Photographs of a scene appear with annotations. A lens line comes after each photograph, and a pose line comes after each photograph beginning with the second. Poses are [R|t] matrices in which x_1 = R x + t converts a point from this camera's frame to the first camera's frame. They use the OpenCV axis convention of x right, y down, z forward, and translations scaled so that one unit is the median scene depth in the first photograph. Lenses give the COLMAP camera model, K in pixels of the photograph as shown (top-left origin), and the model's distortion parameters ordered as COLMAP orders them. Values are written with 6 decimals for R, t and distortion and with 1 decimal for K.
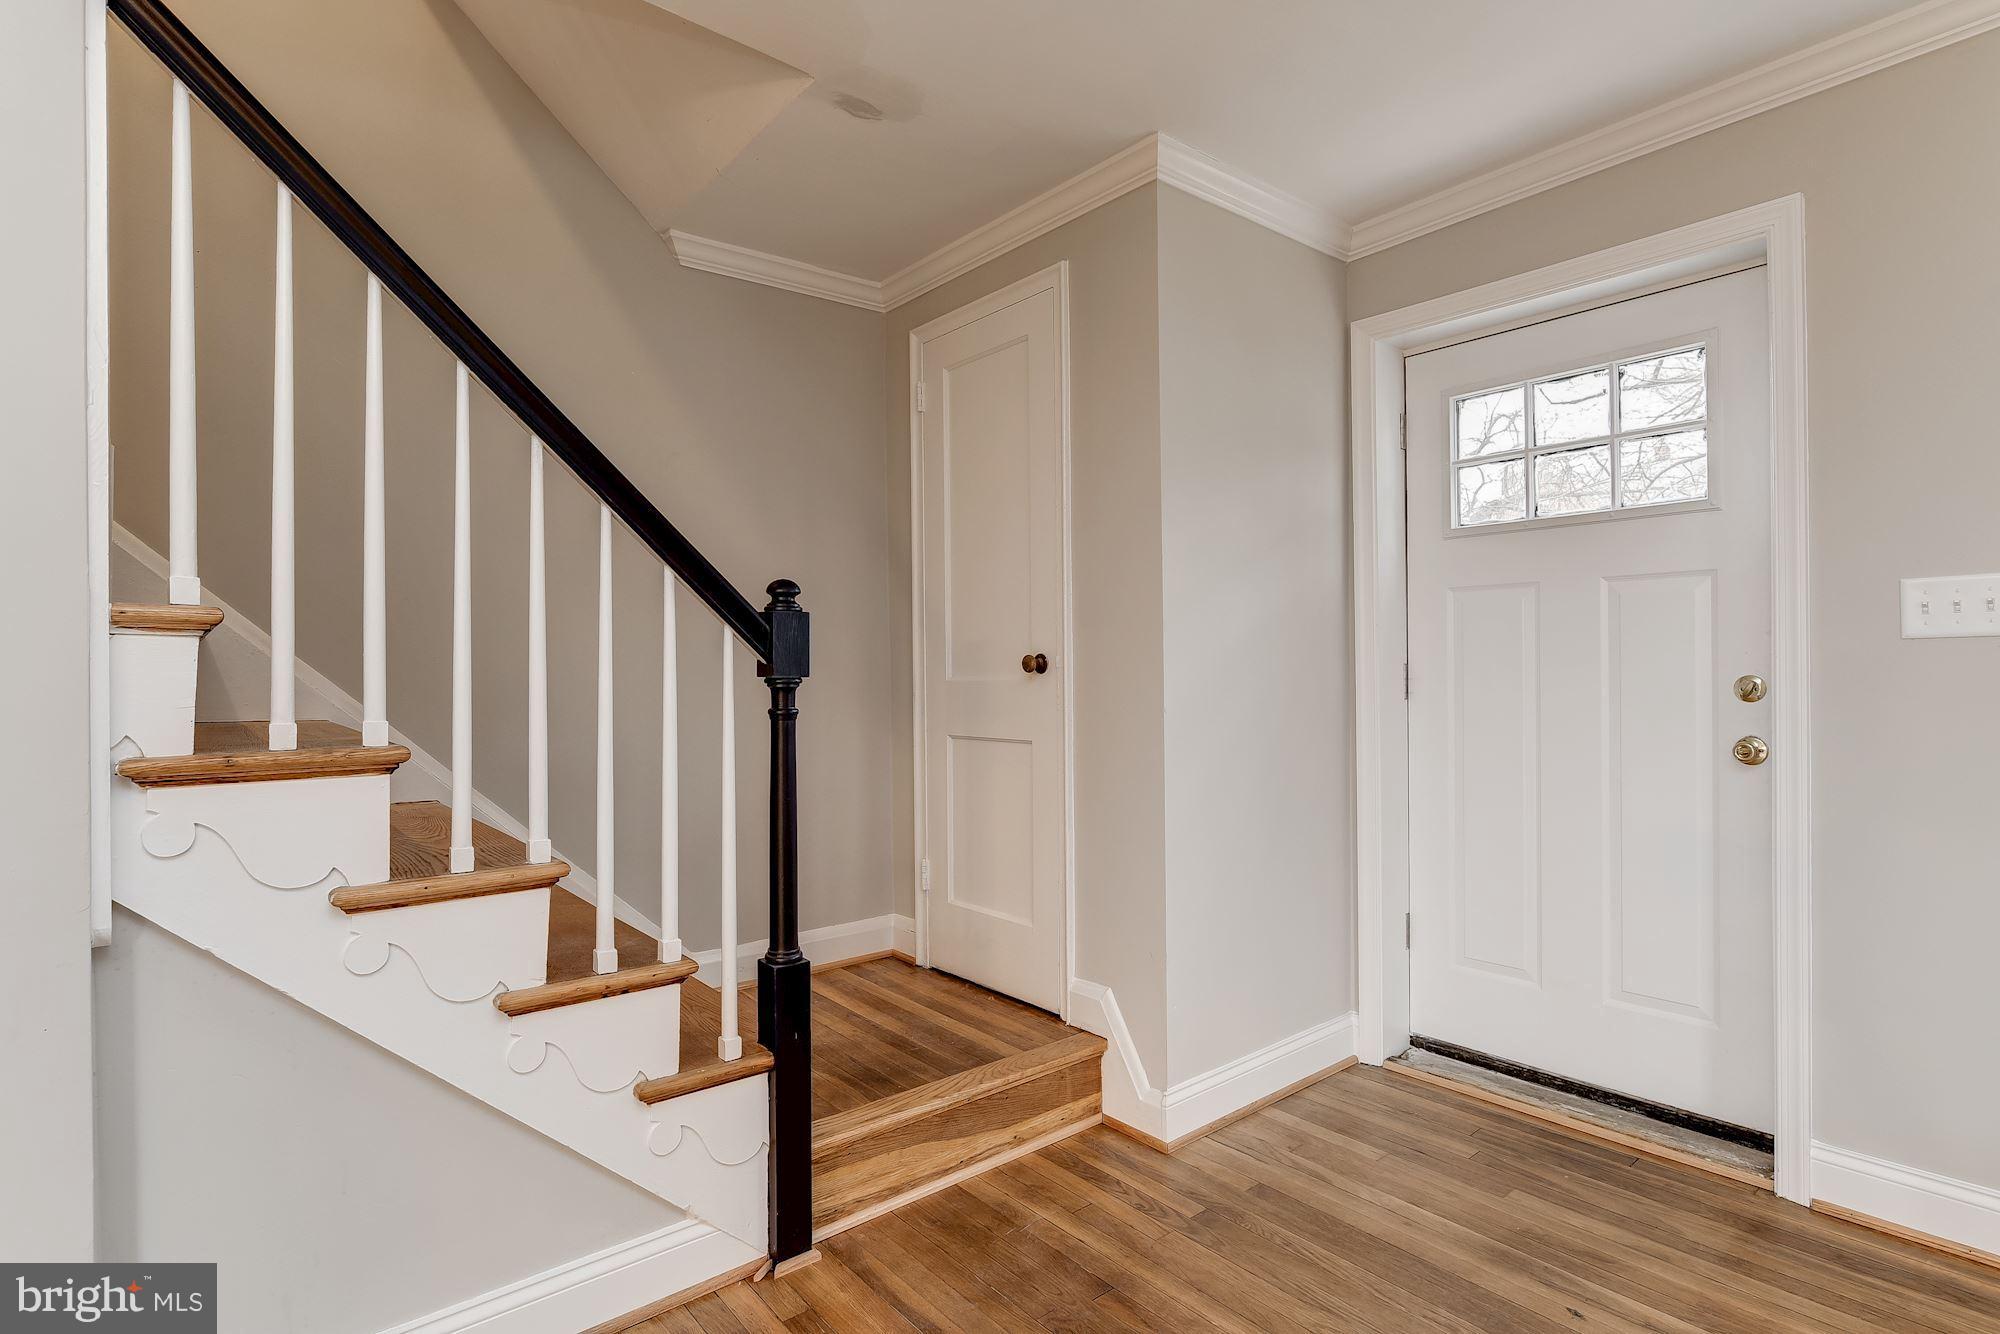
lens RADIAL K [[1007.4, 0, 978.0], [0, 1007.4, 661.7], [0, 0, 1]] dist [-0.000651, -0.000089]
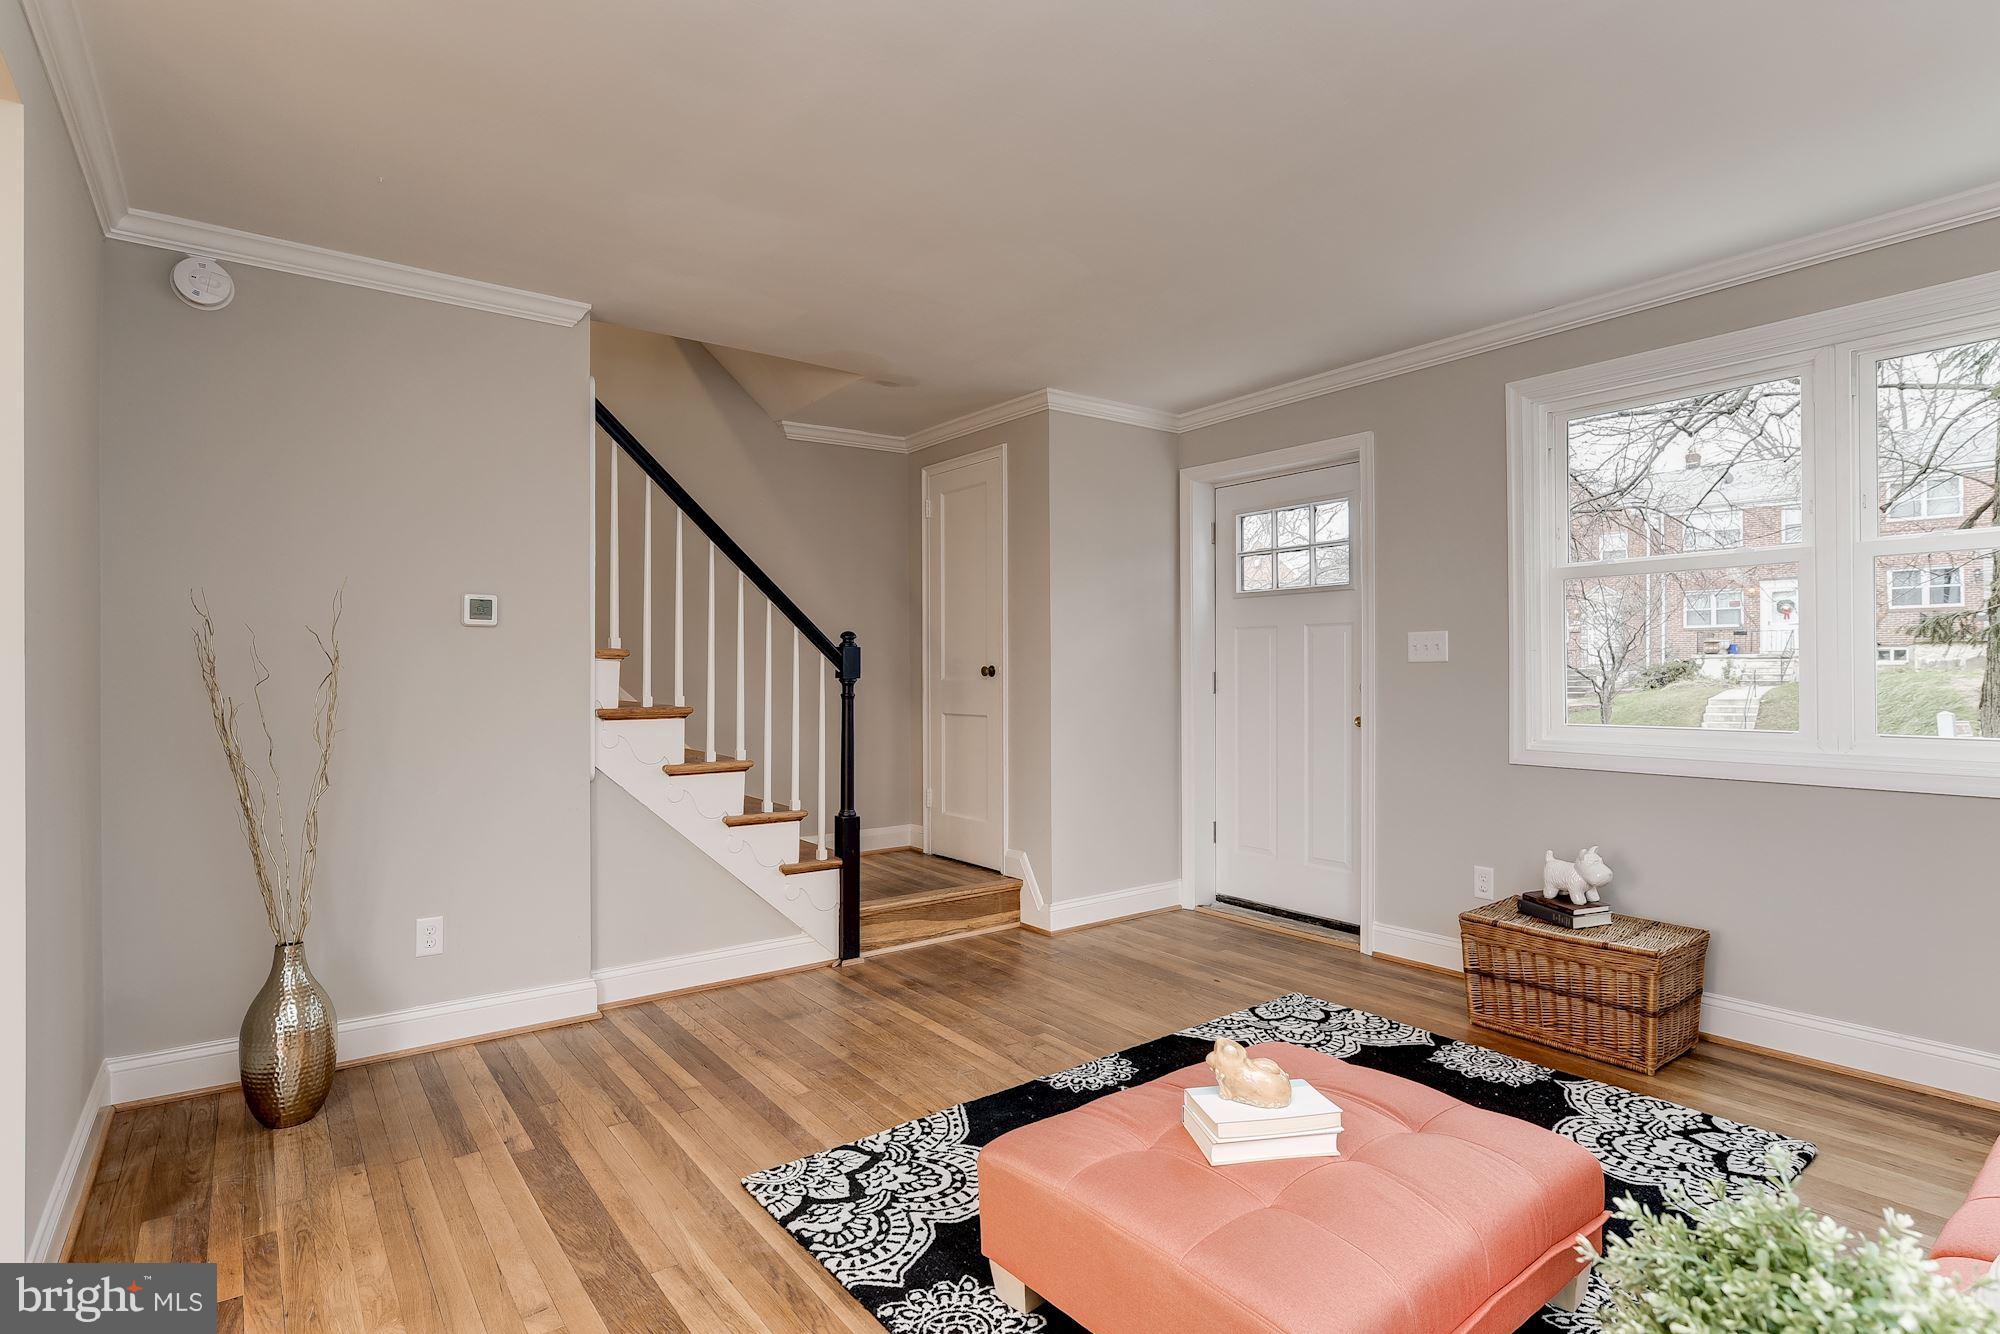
lens RADIAL K [[1007.4, 0, 978.0], [0, 1007.4, 661.7], [0, 0, 1]] dist [-0.000651, -0.000089]
pose [[0.998816, 0.005707, -0.048309, 0.136587], [-0.005743, 0.999983, -0.000599, -0.014708], [0.048305, 0.000875, 0.998832, -0.828776]]
